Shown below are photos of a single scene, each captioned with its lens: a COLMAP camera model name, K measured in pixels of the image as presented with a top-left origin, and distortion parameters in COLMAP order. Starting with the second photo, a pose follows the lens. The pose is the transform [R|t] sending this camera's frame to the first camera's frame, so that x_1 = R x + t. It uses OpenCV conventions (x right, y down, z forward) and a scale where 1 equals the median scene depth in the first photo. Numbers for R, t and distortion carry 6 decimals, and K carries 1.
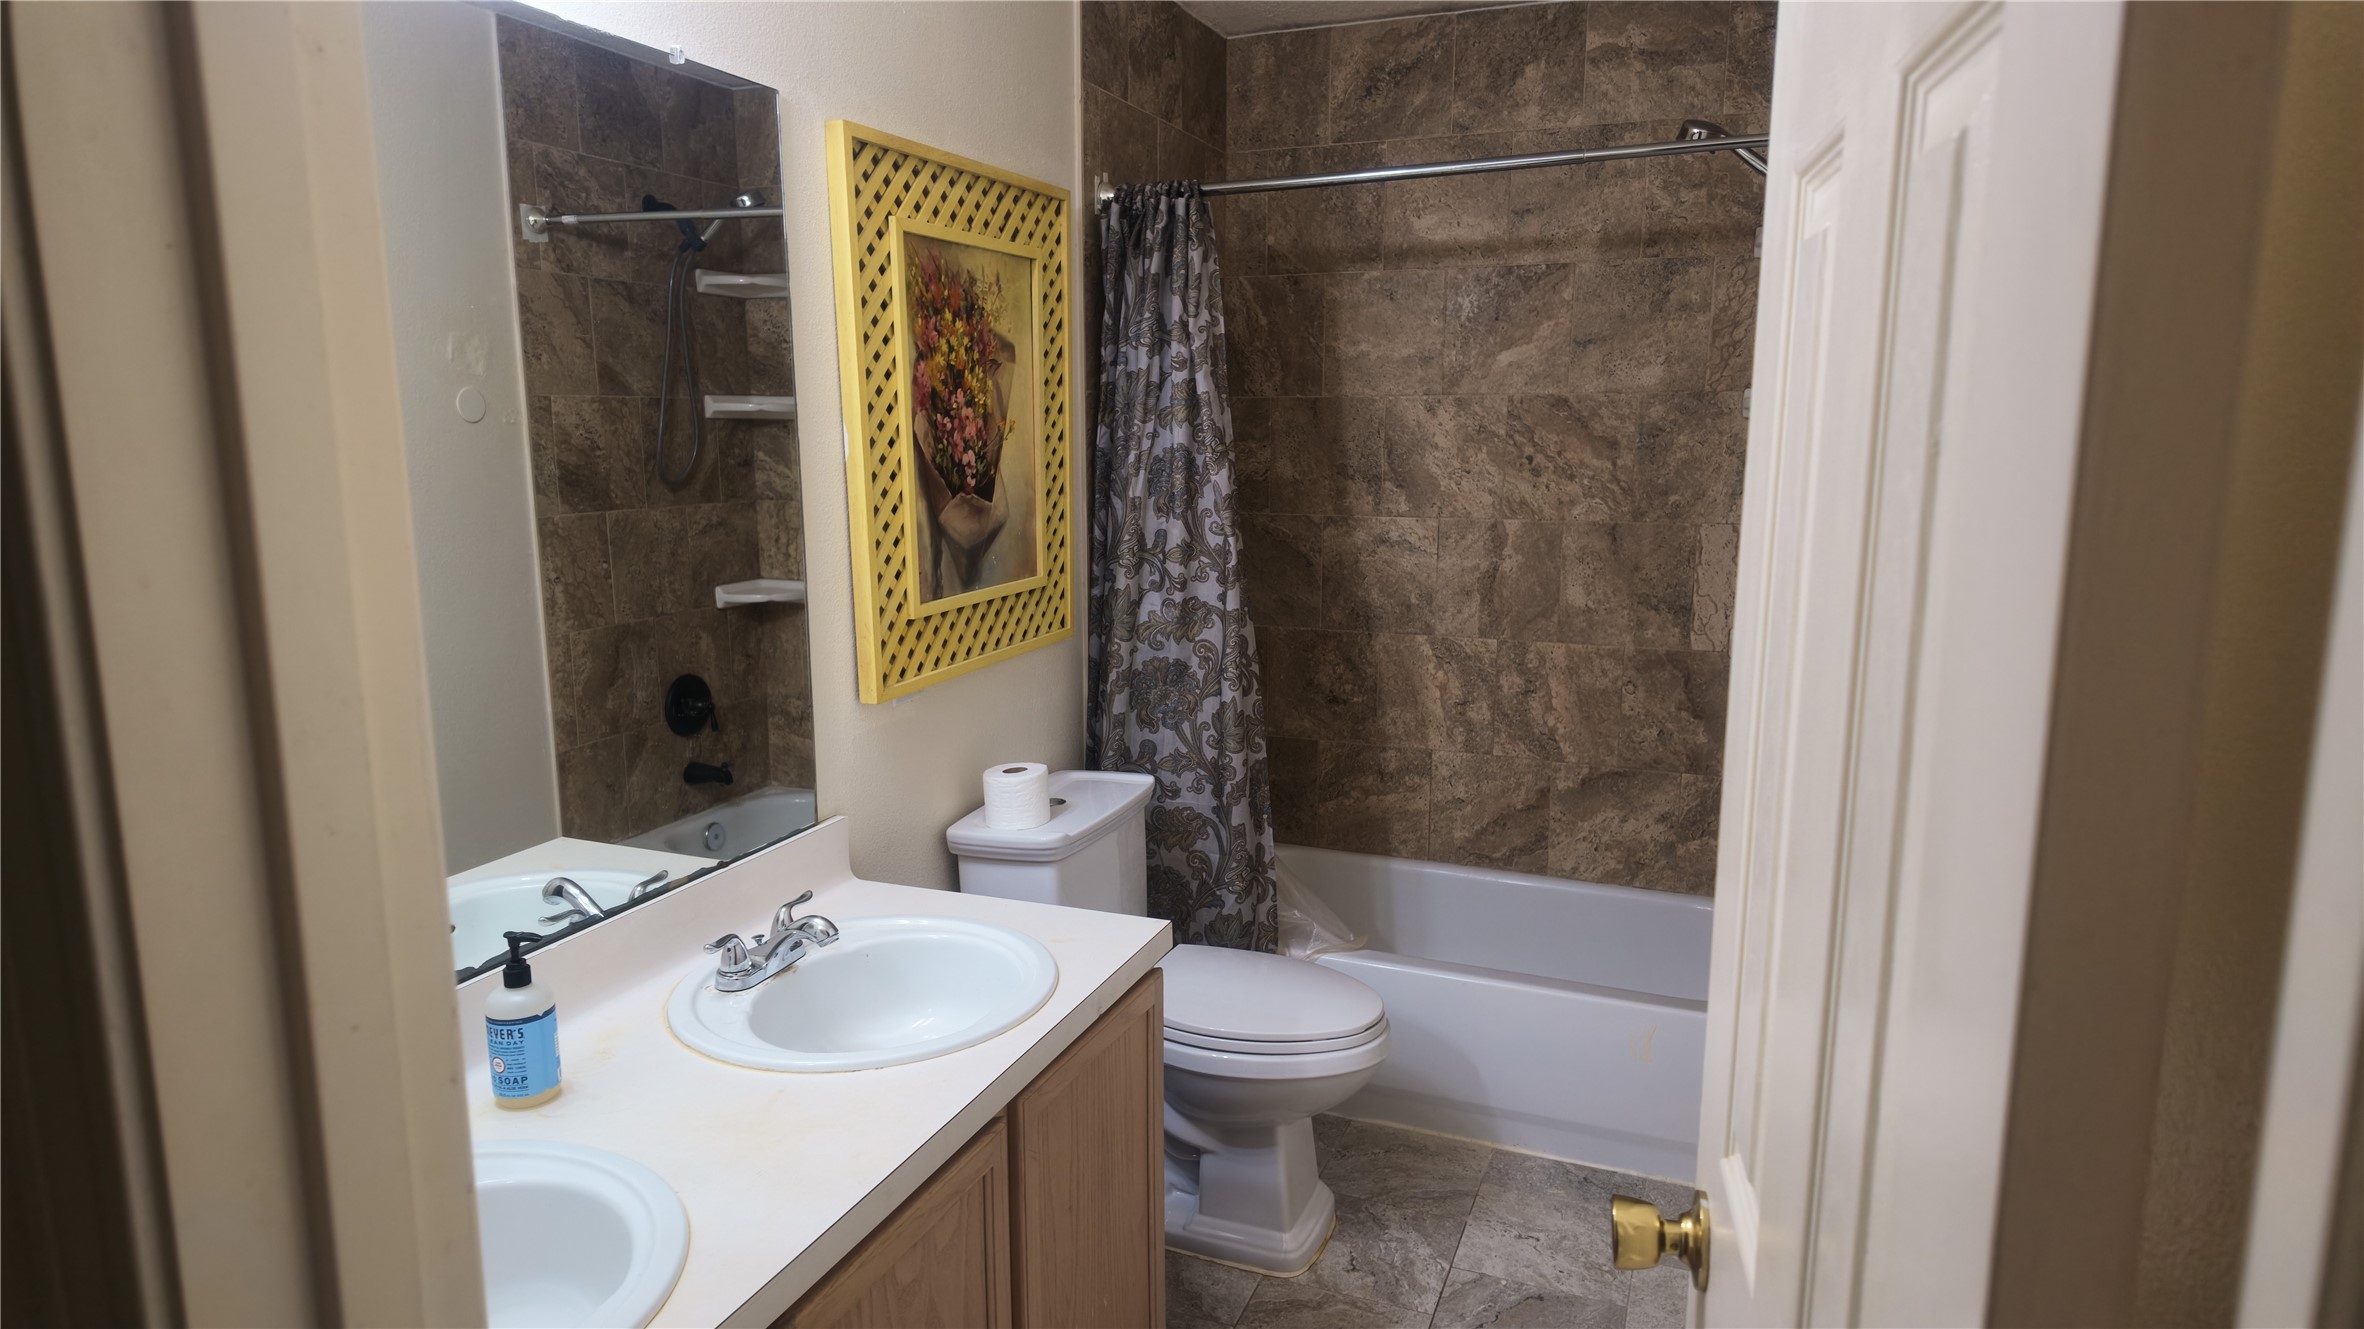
lens RADIAL K [[1377.1, 0, 1189.4], [0, 1377.1, 665.6], [0, 0, 1]] dist [0.127049, -0.181397]
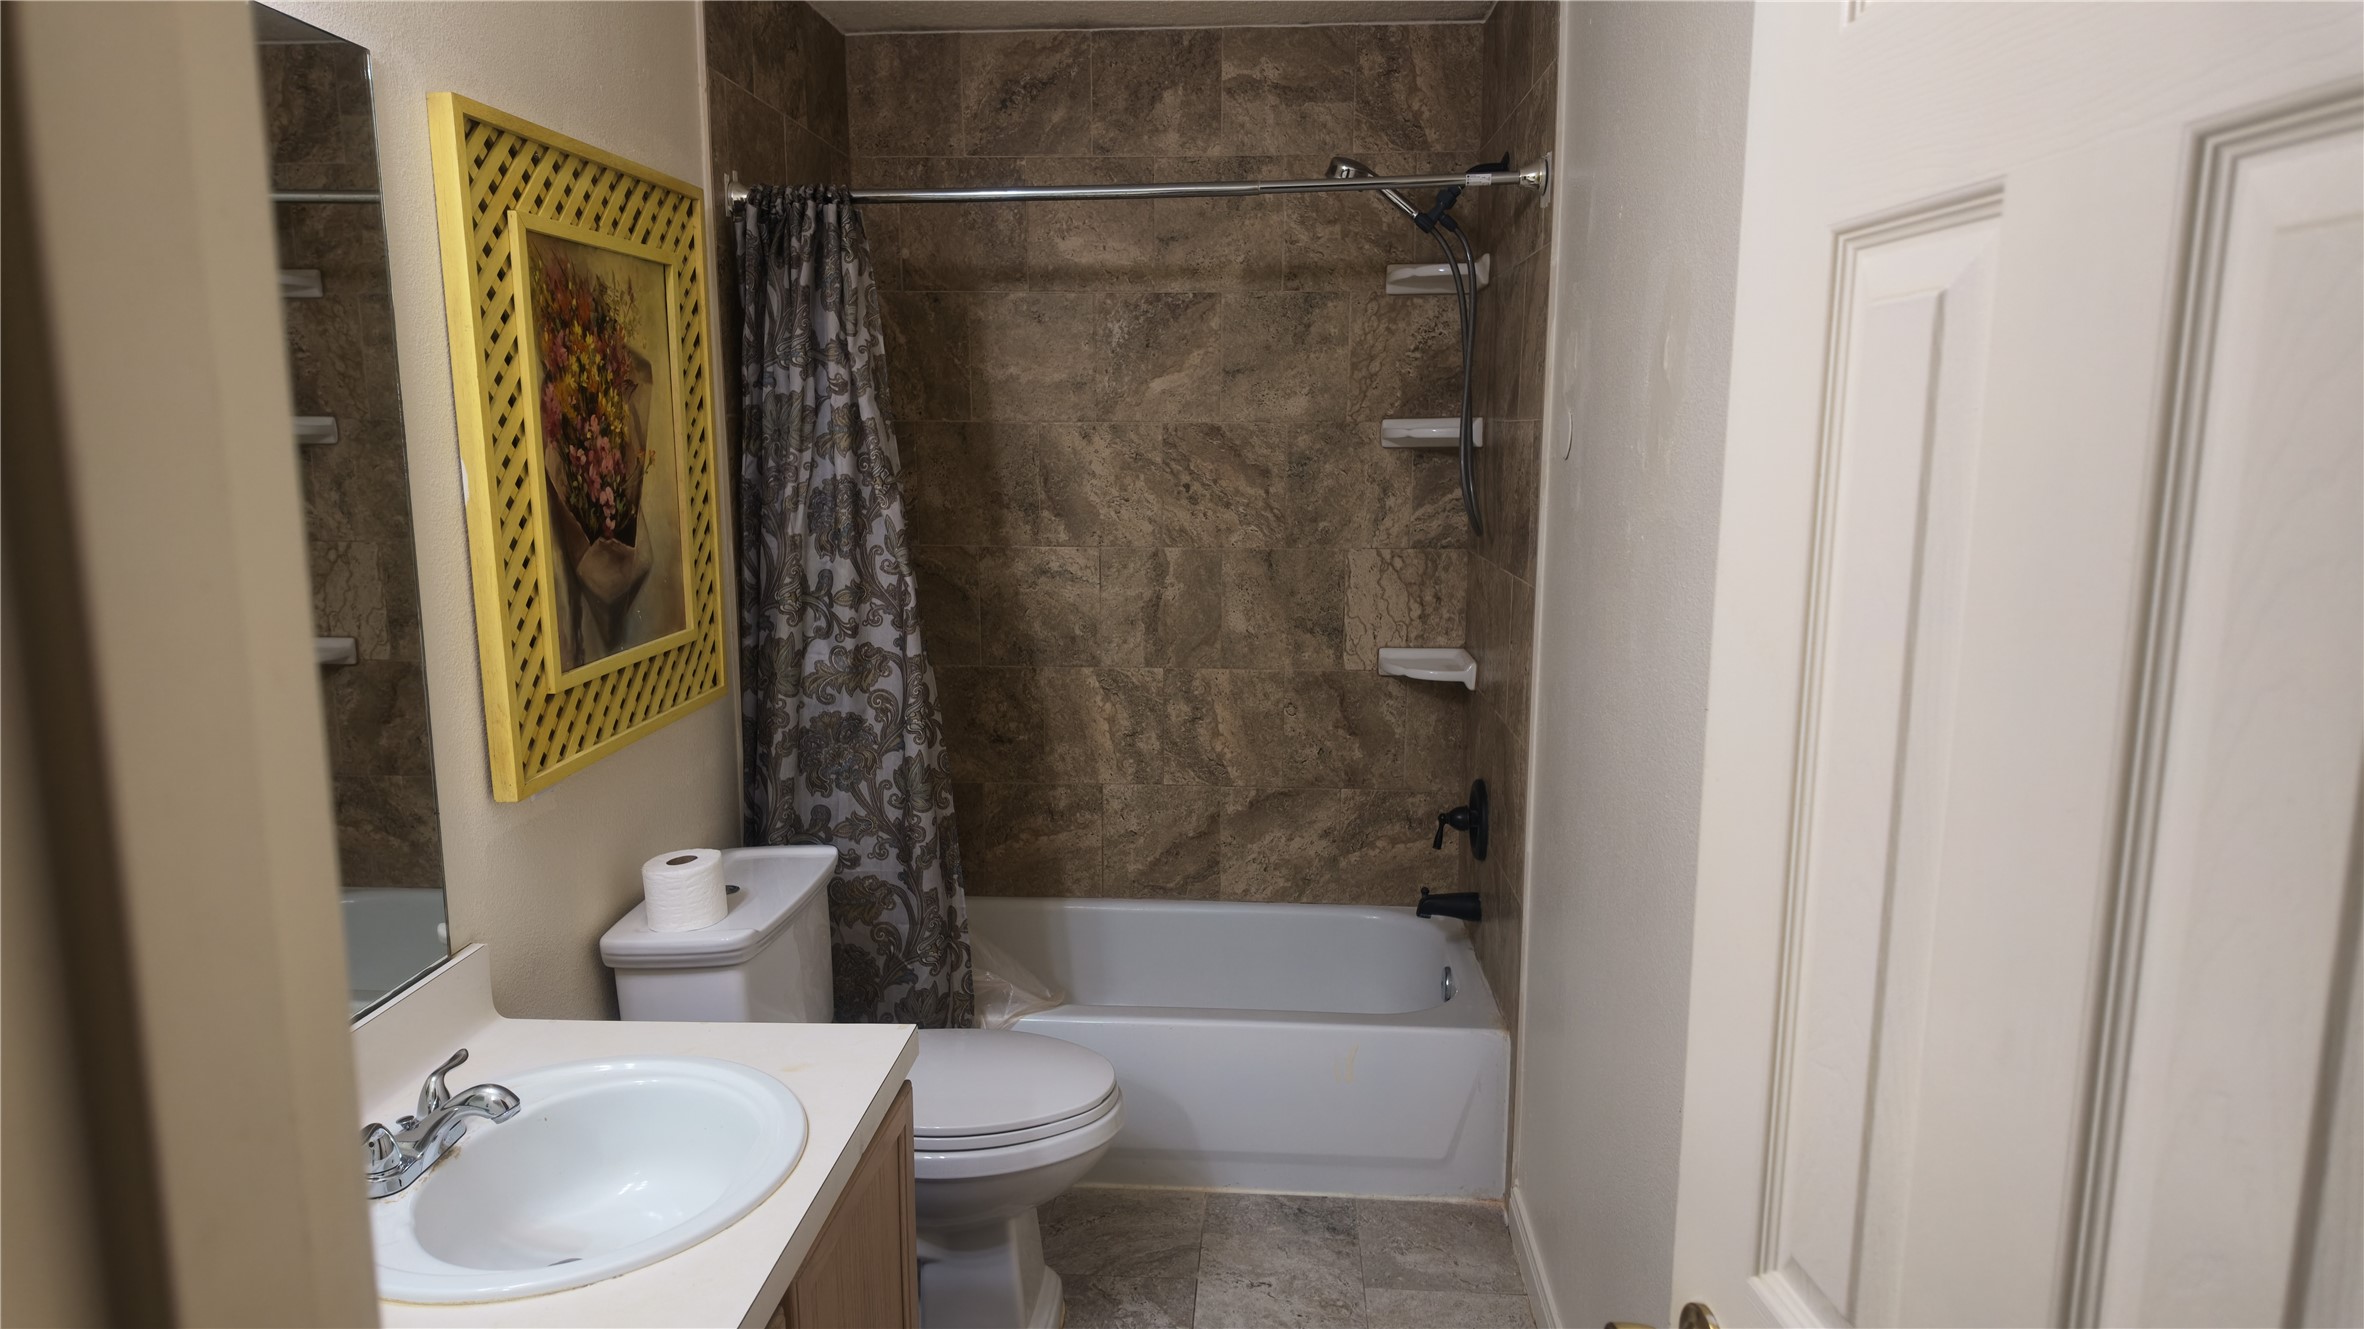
lens RADIAL K [[1377.1, 0, 1189.4], [0, 1377.1, 665.6], [0, 0, 1]] dist [0.127049, -0.181397]
pose [[0.950850, -0.050870, 0.305443, -0.071928], [0.053717, 0.998556, -0.000917, -0.022275], [-0.304955, 0.017280, 0.952210, 0.066264]]
